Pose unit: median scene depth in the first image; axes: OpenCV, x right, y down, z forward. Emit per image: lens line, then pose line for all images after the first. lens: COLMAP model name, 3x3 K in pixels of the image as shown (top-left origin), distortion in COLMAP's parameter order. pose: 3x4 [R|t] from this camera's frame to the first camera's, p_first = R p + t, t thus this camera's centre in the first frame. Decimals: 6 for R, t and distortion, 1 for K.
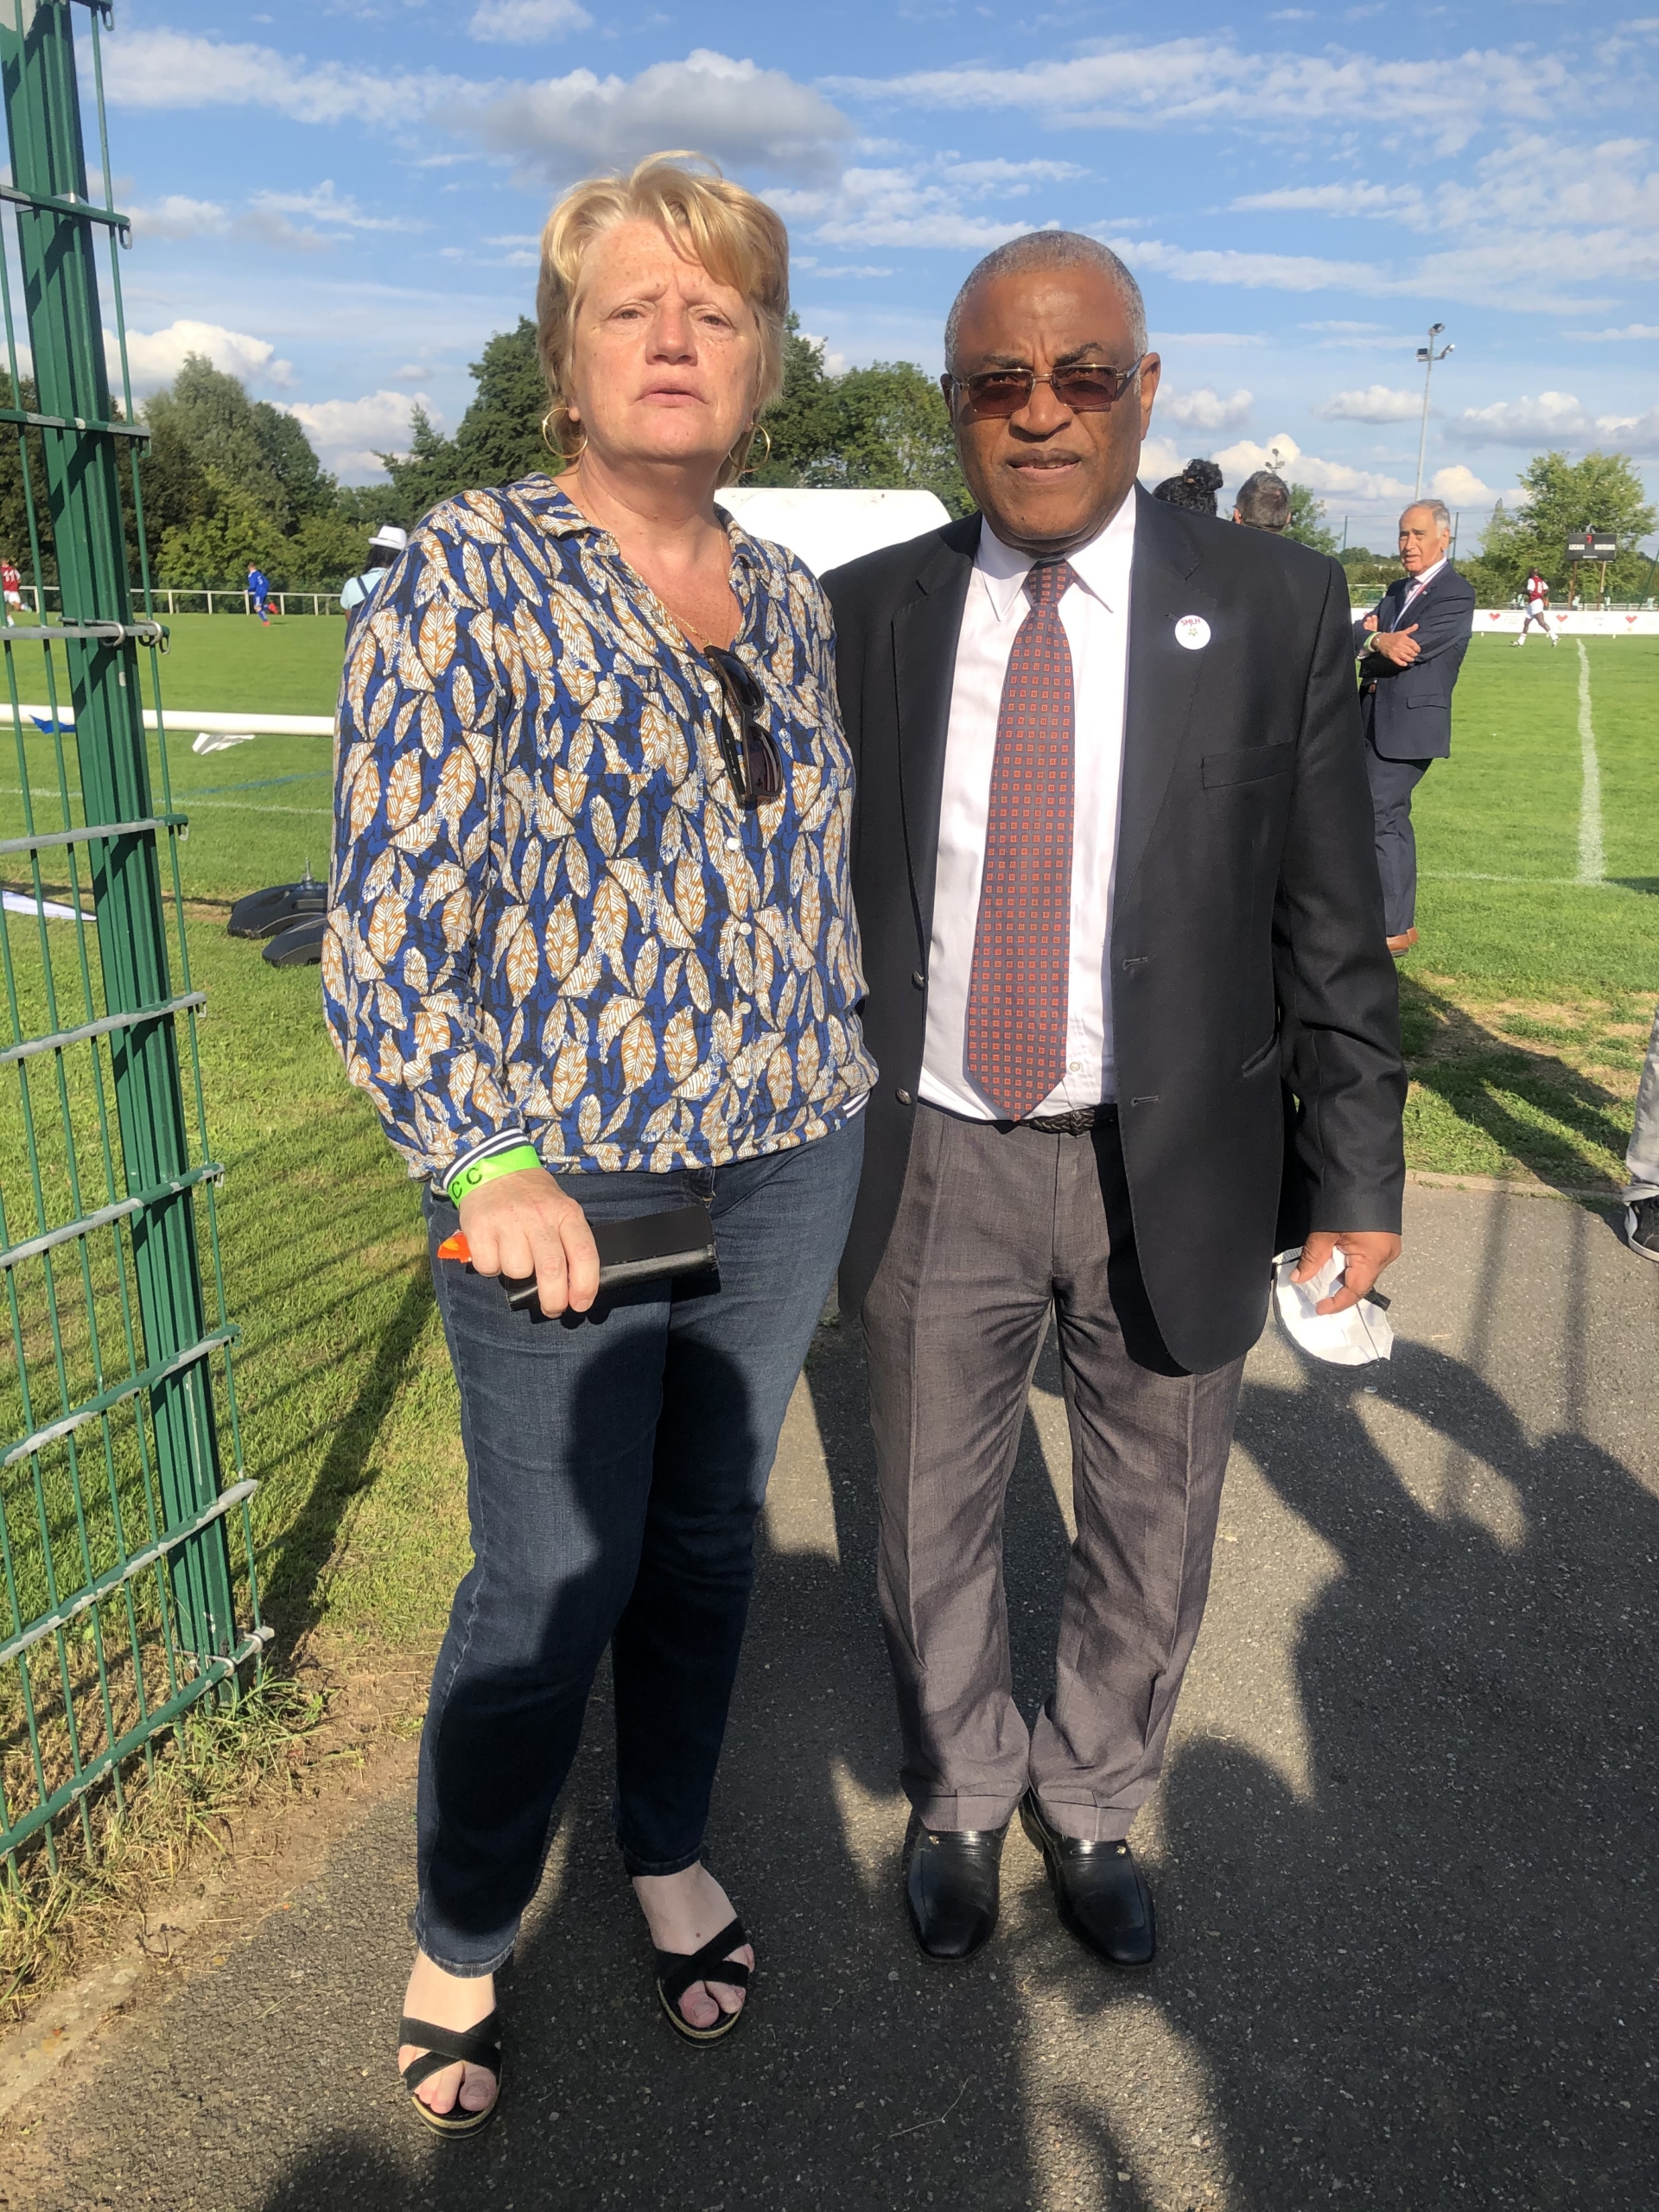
lens RADIAL K [[1817.1, 0, 829.5], [0, 1817.1, 1106.0], [0, 0, 1]] dist [0.051216, -0.070392]
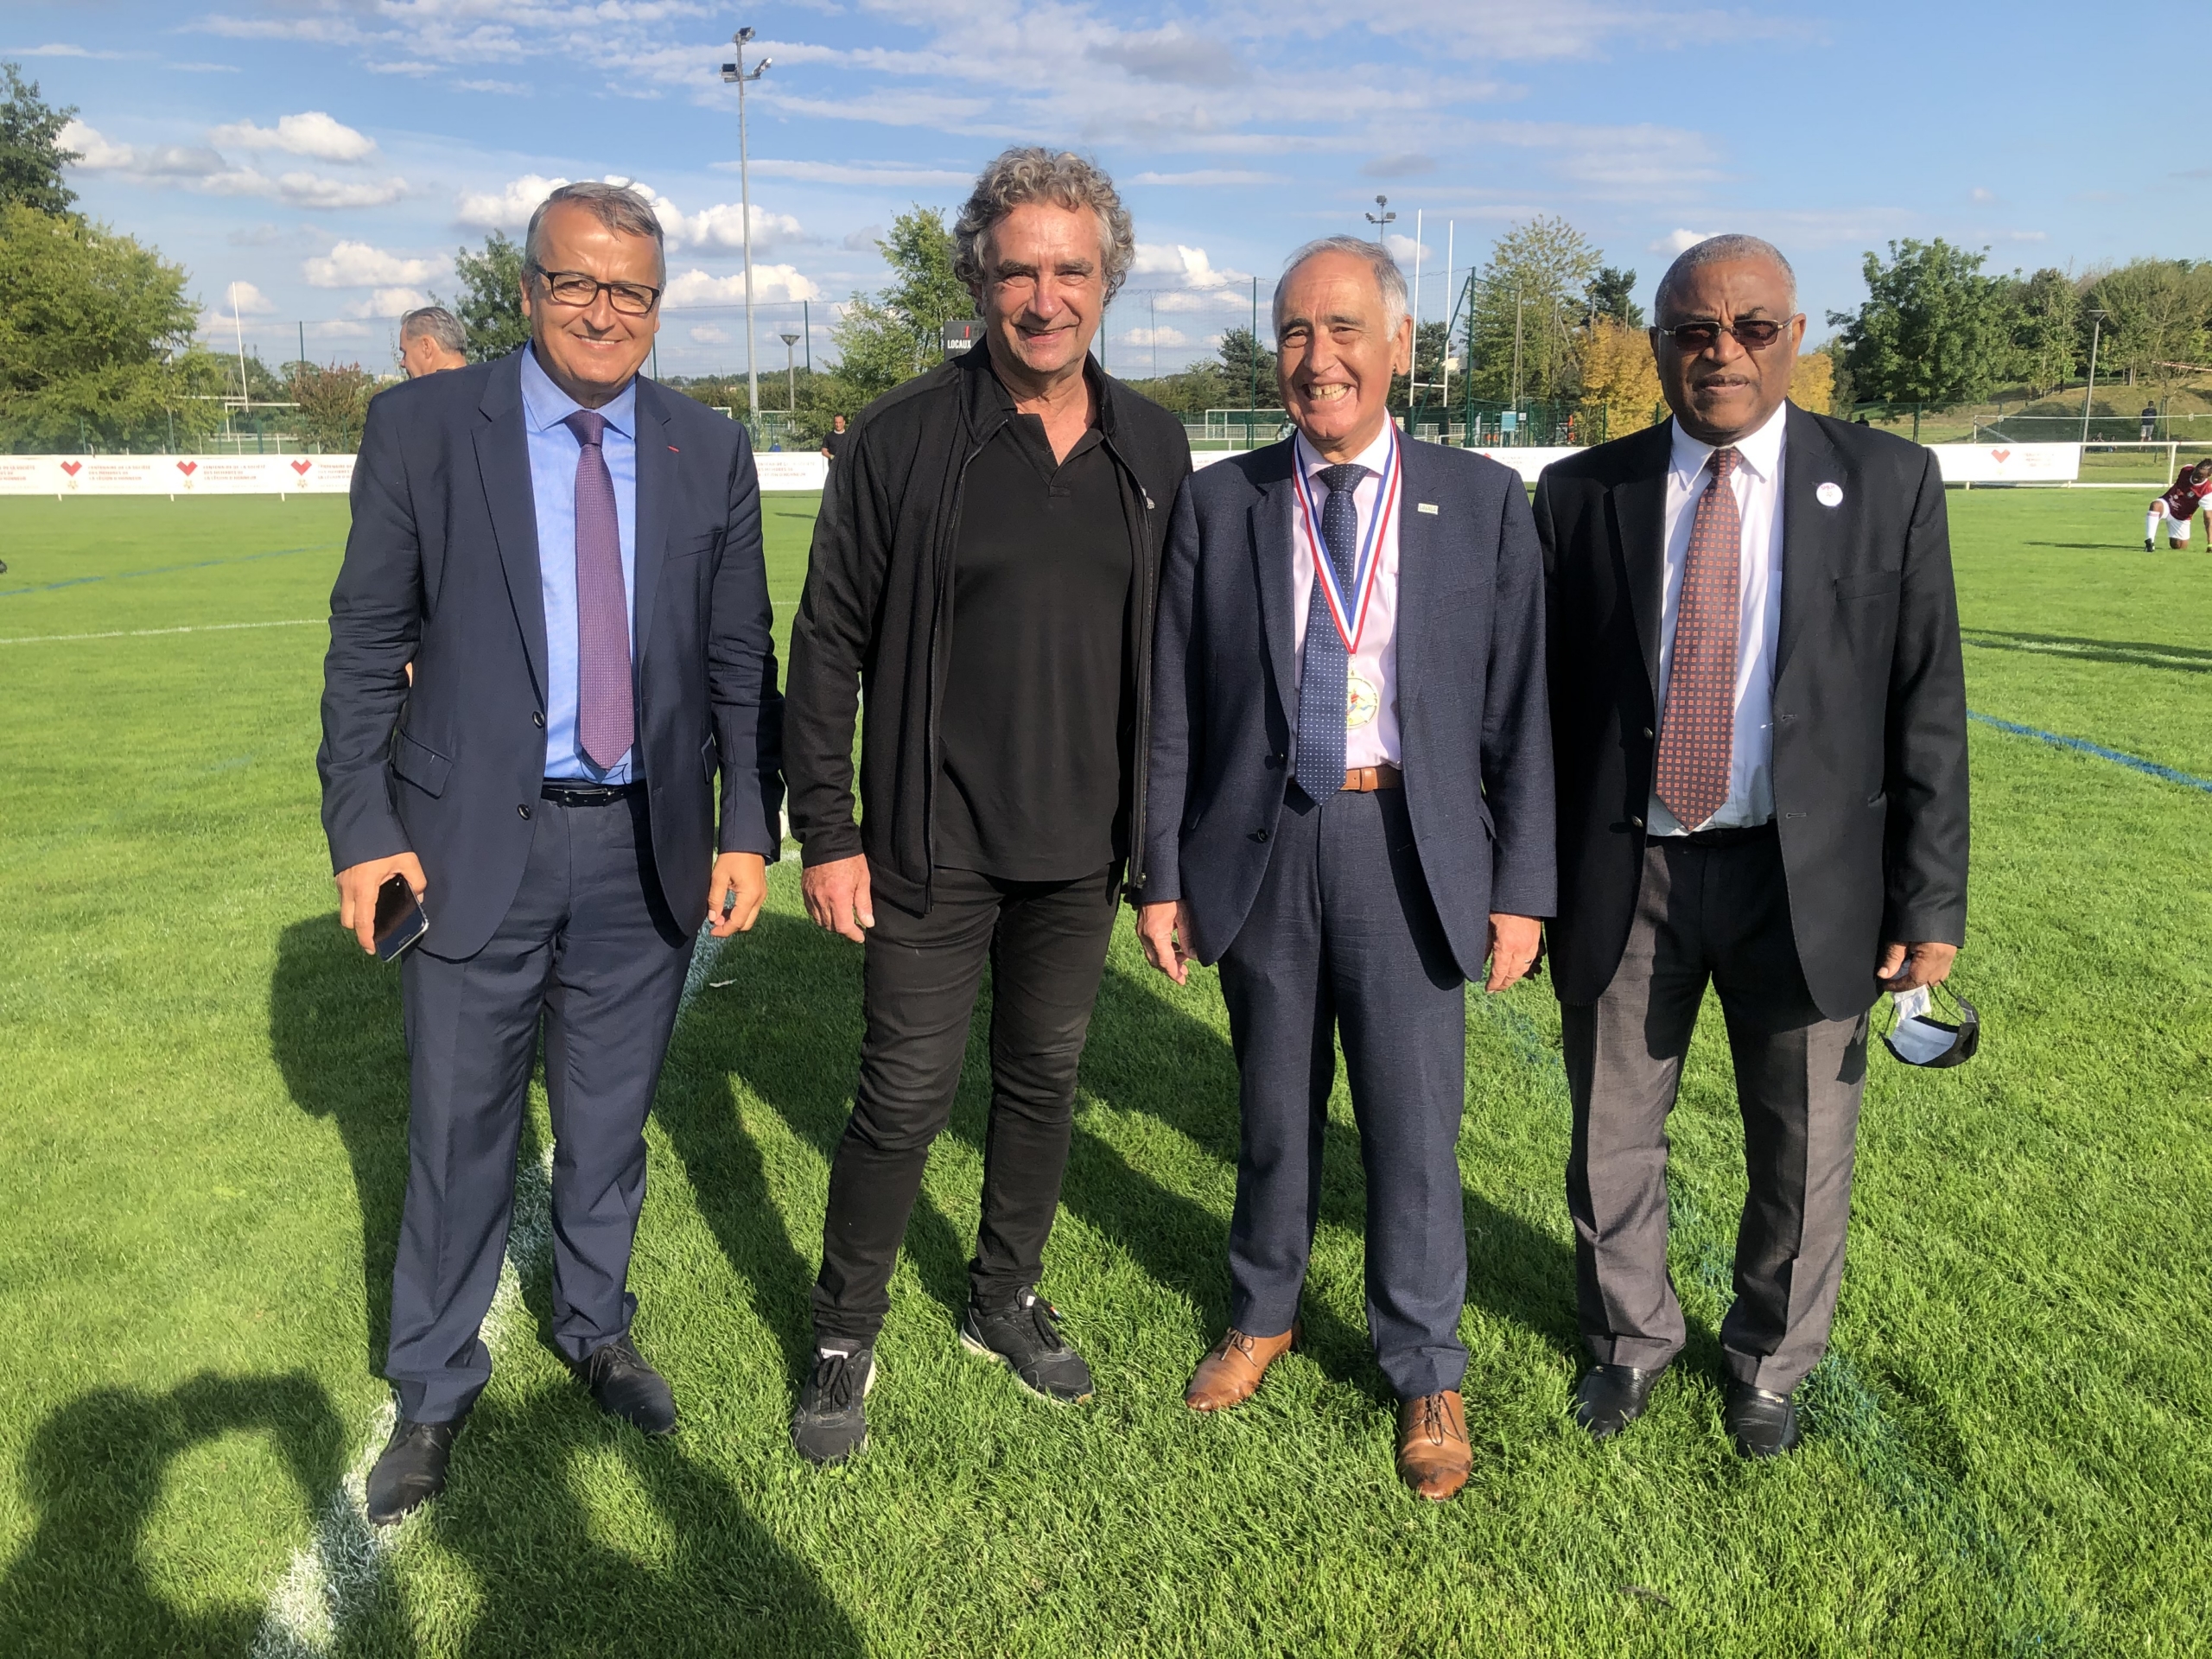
lens RADIAL K [[1741.8, 0, 1106.0], [0, 1741.8, 829.5], [0, 0, 1]] dist [-0.003354, 0.005503]
pose [[0.910043, -0.106995, 0.400467, 0.178940], [0.127743, 0.991482, -0.025391, -0.110089], [-0.394339, 0.074264, 0.915960, 0.414462]]
